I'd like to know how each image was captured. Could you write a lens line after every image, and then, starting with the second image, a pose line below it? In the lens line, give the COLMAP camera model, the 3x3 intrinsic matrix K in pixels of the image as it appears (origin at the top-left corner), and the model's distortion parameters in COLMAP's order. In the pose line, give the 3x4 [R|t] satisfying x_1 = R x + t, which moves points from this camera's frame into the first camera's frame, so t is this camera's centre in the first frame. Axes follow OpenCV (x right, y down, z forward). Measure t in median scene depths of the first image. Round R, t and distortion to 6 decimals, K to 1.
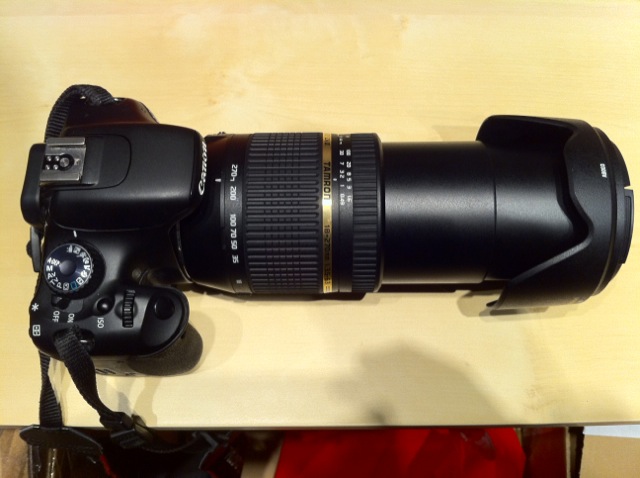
lens RADIAL K [[599.2, 0, 320.0], [0, 599.2, 239.0], [0, 0, 1]] dist [0.020650, -0.004614]
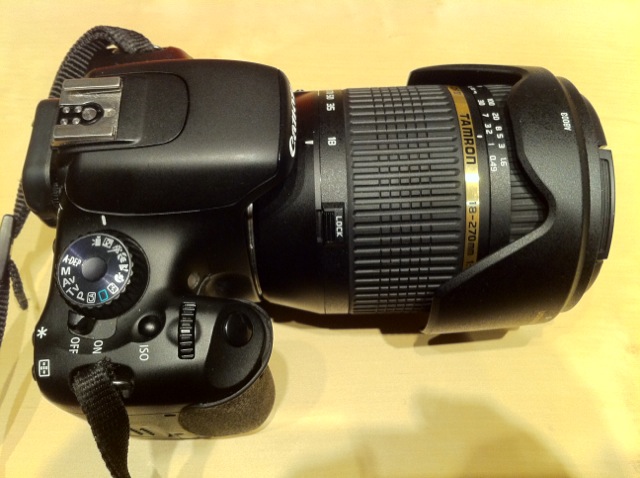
lens RADIAL K [[599.2, 0, 320.0], [0, 599.2, 239.0], [0, 0, 1]] dist [0.020650, -0.004614]
pose [[0.999600, -0.026315, 0.010333, -0.177151], [0.027152, 0.995431, -0.091540, 0.080389], [-0.007877, 0.091784, 0.995748, 0.340409]]
